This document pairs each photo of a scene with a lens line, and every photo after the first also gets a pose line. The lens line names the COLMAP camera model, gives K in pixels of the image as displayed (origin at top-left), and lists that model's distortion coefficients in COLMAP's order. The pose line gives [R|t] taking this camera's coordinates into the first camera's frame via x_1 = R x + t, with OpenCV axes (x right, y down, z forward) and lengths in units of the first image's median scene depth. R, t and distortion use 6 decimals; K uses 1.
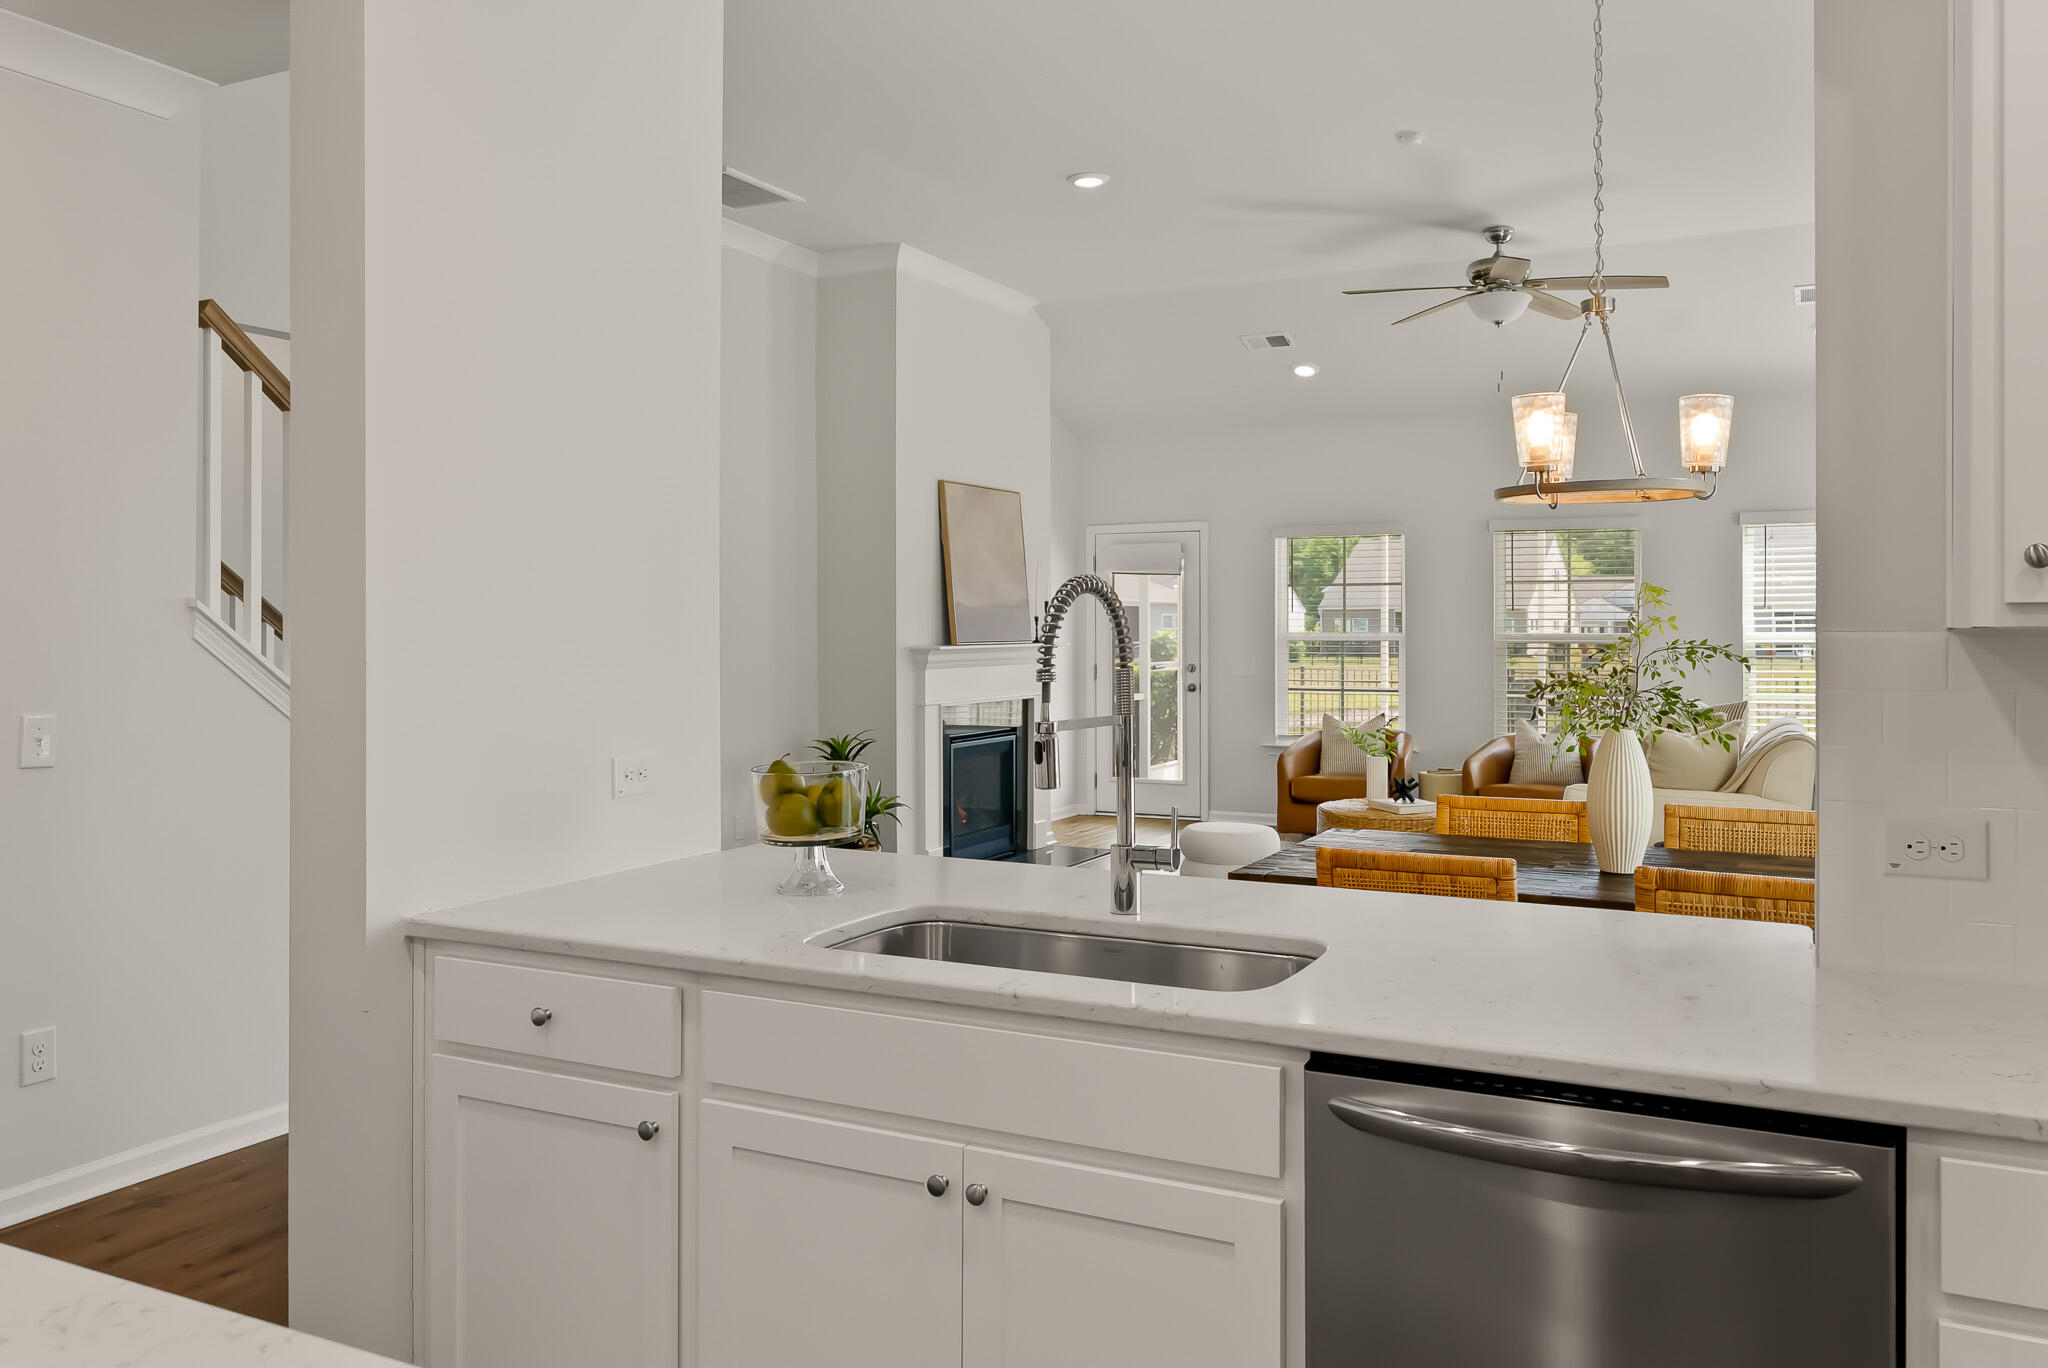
lens RADIAL K [[1566.2, 0, 1026.3], [0, 1566.2, 662.5], [0, 0, 1]] dist [0.007331, 0.001566]
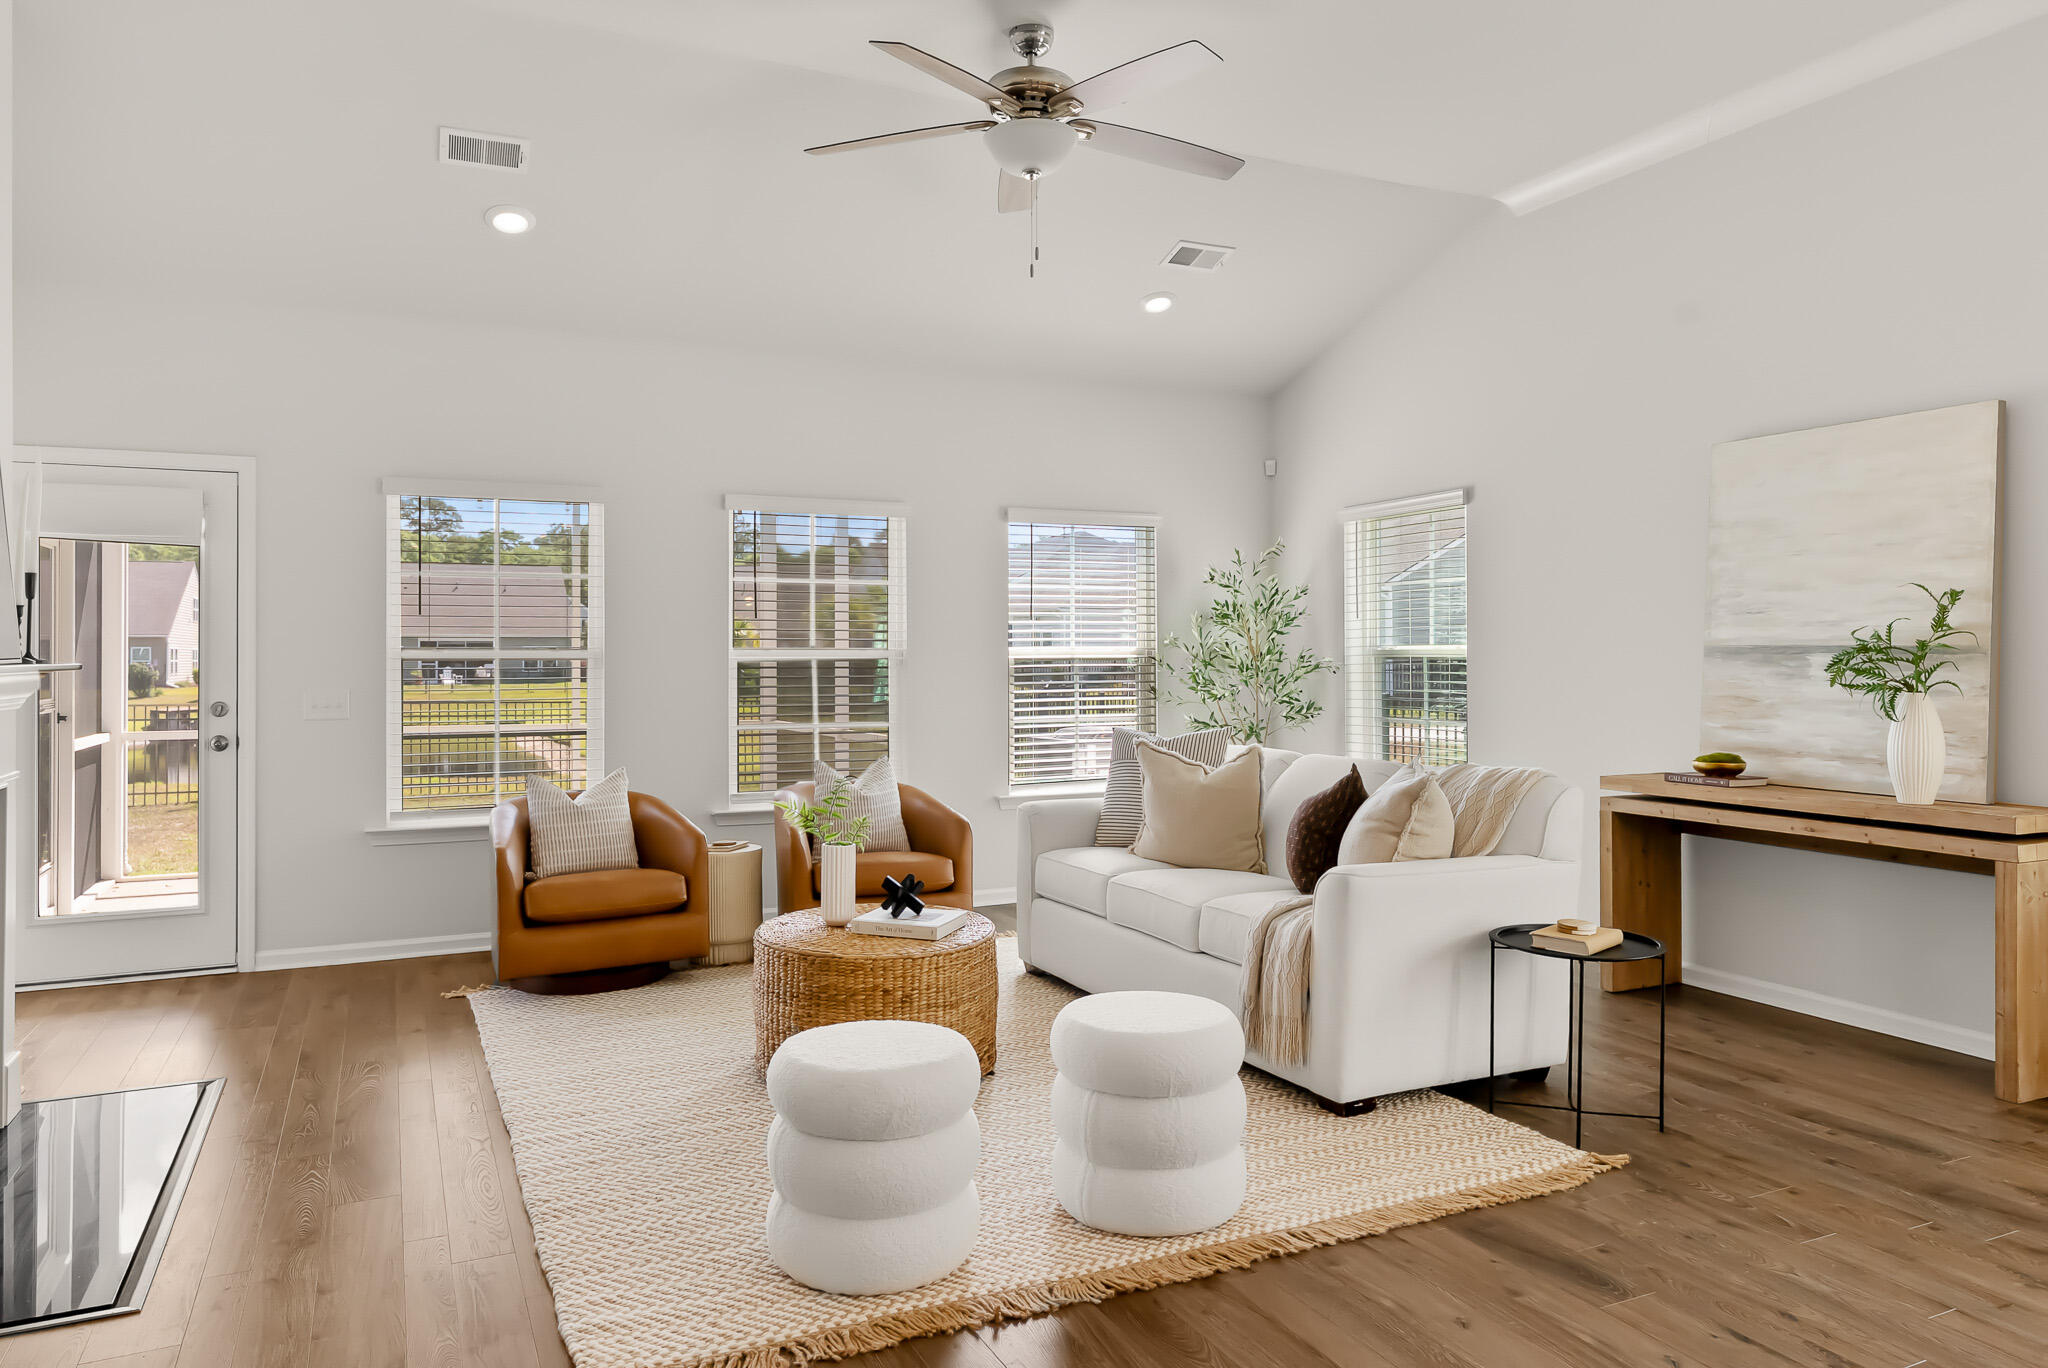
lens RADIAL K [[1360.1, 0, 1031.1], [0, 1360.1, 649.3], [0, 0, 1]] dist [0.007641, 0.000589]
pose [[0.612694, 0.002756, 0.790316, -0.124189], [0.020329, 0.999608, -0.019246, -0.003090], [-0.790059, 0.027858, 0.612397, 0.525730]]
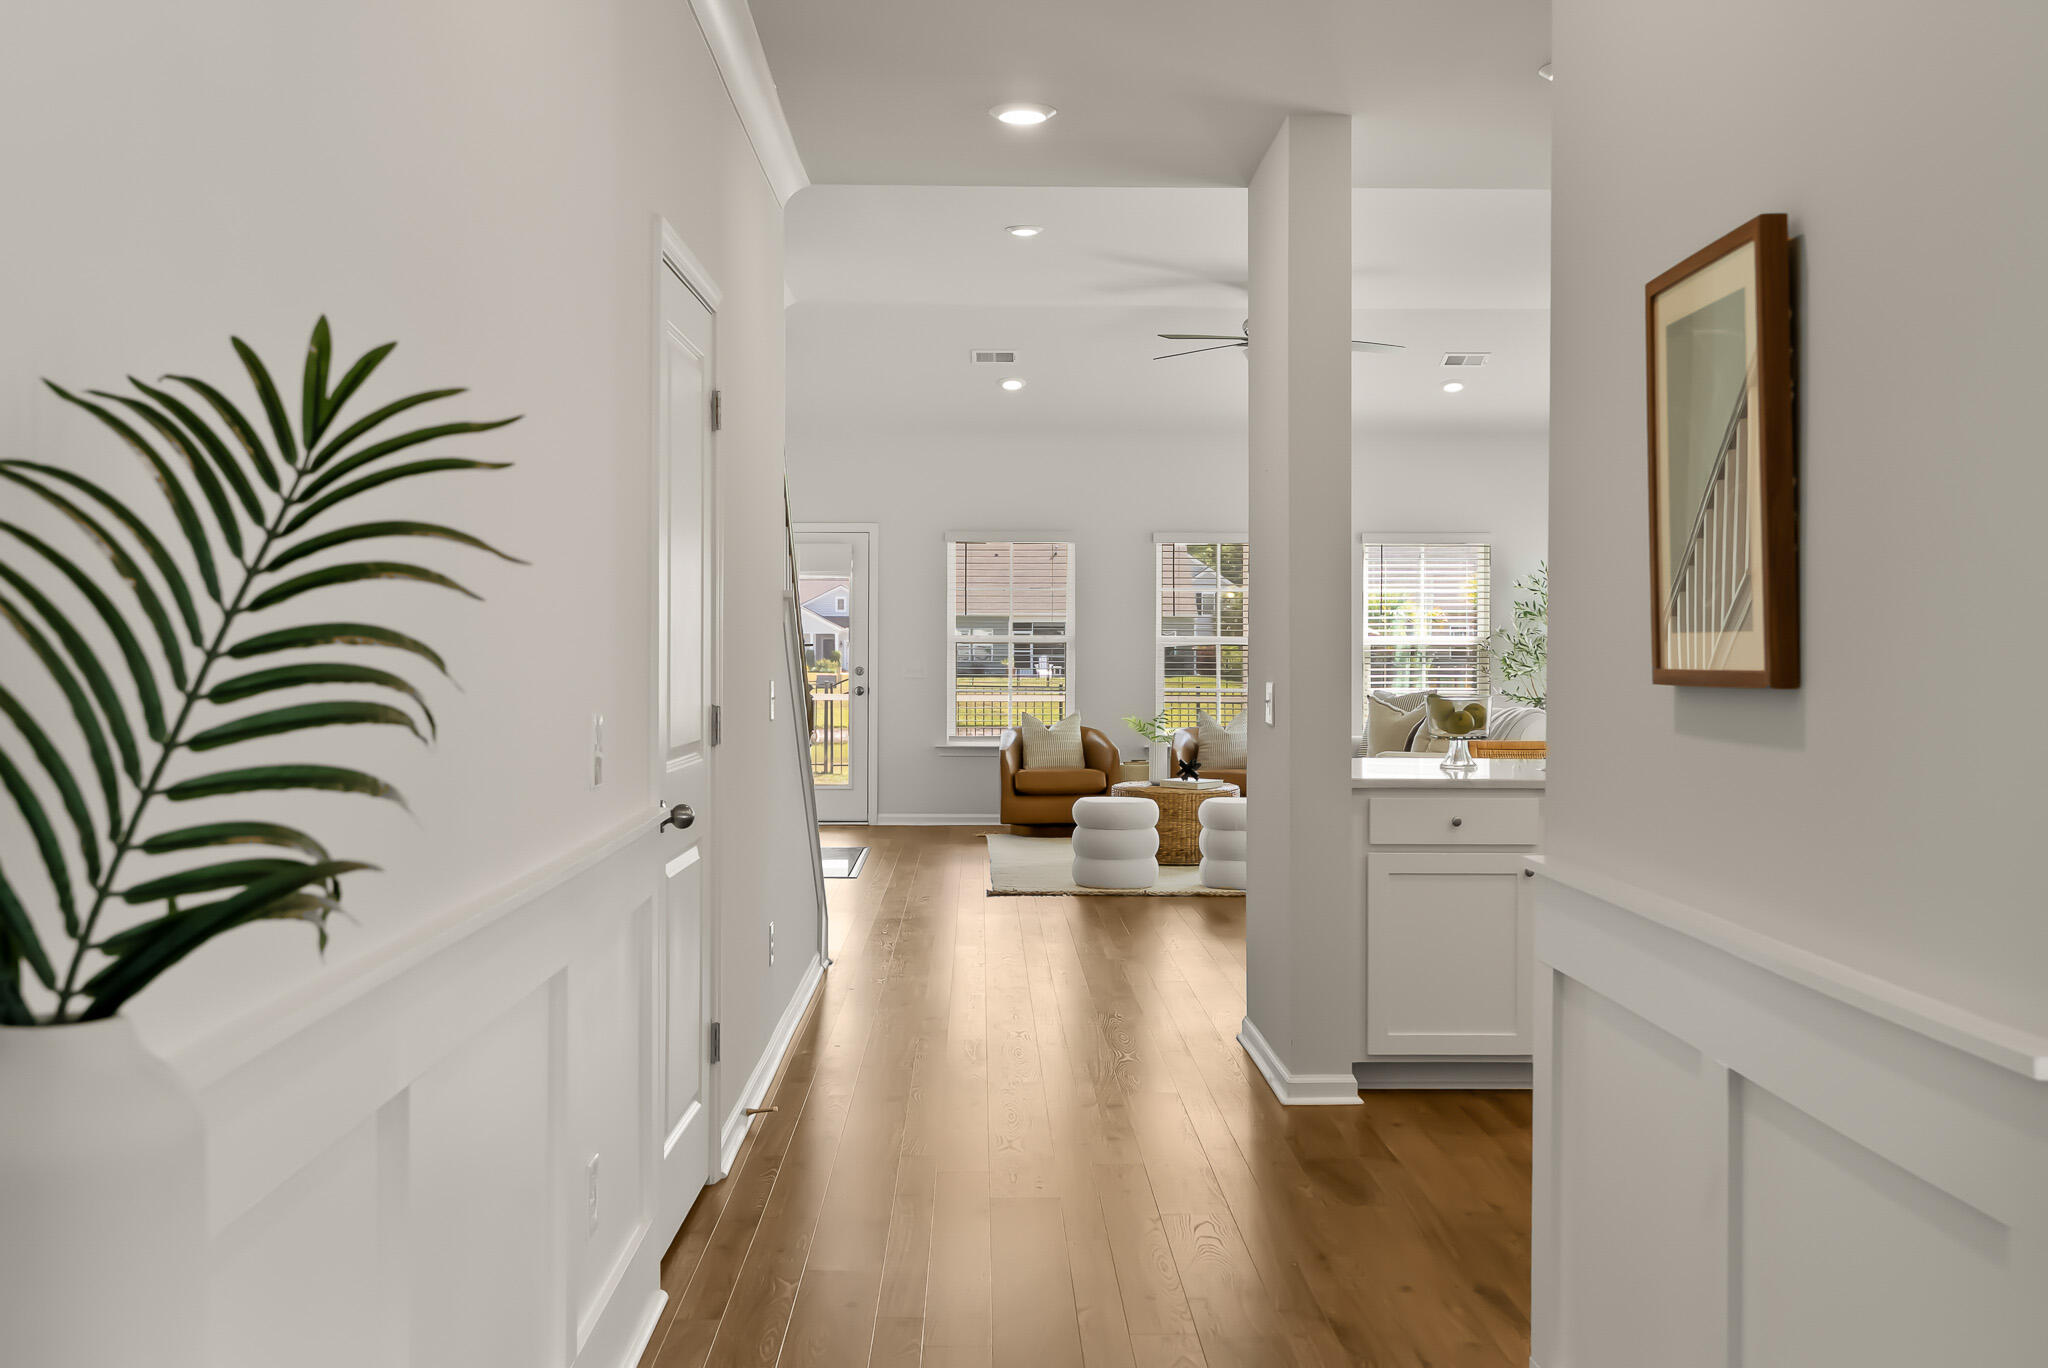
lens RADIAL K [[2068.8, 0, 1022.7], [0, 2068.8, 685.9], [0, 0, 1]] dist [0.008310, 0.000000]
pose [[0.882757, -0.006494, 0.469786, -0.479958], [0.007153, 0.999974, 0.000382, 0.015269], [-0.469776, 0.003023, 0.882780, -0.231387]]
